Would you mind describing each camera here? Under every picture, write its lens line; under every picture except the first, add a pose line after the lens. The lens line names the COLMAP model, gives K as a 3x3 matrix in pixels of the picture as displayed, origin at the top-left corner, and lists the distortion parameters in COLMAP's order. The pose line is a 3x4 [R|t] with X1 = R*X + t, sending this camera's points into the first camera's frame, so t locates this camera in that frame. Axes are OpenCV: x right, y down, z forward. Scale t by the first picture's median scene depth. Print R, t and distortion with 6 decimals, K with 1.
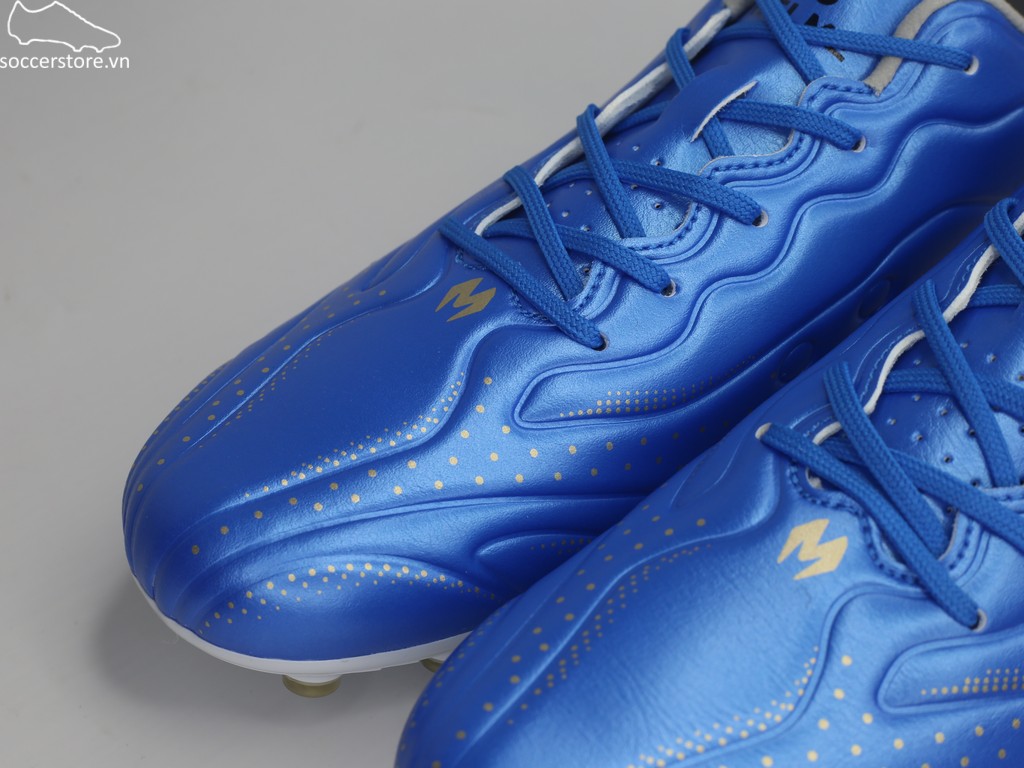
lens RADIAL K [[2010.2, 0, 512.0], [0, 2010.2, 384.0], [0, 0, 1]] dist [-0.123261, -0.216277]
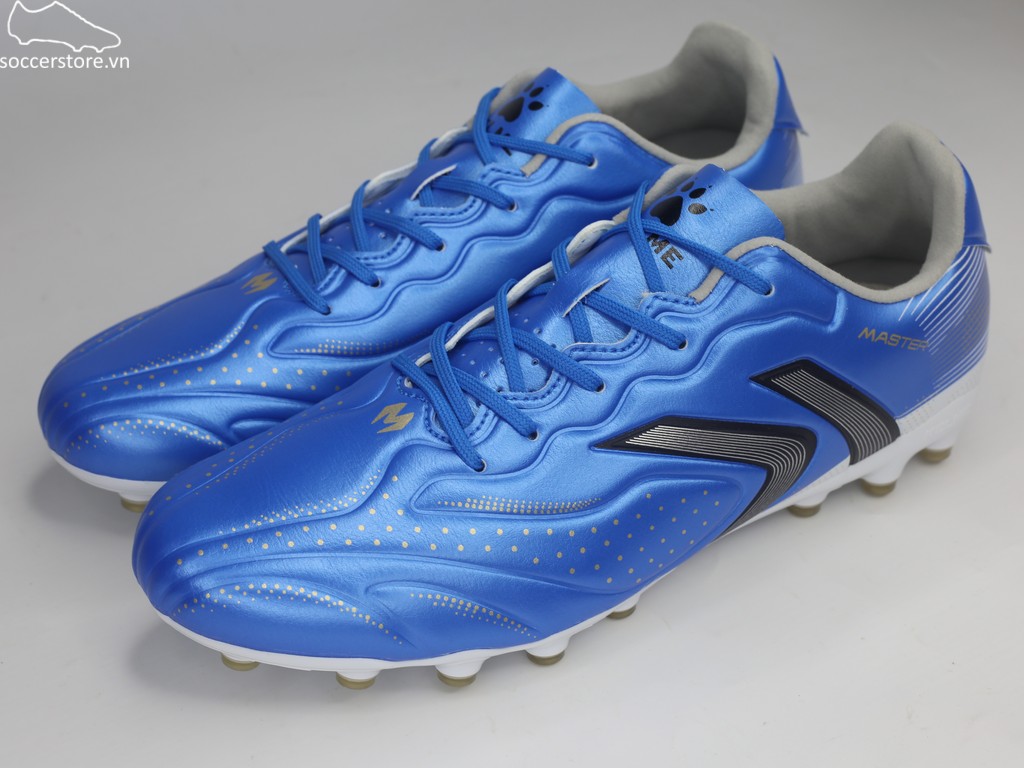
lens RADIAL K [[2010.2, 0, 512.0], [0, 2010.2, 384.0], [0, 0, 1]] dist [-0.123261, -0.216277]
pose [[0.981455, 0.074694, -0.176544, 0.477522], [-0.097146, 0.987745, -0.122155, 0.220057], [0.165256, 0.137040, 0.976683, -0.555611]]
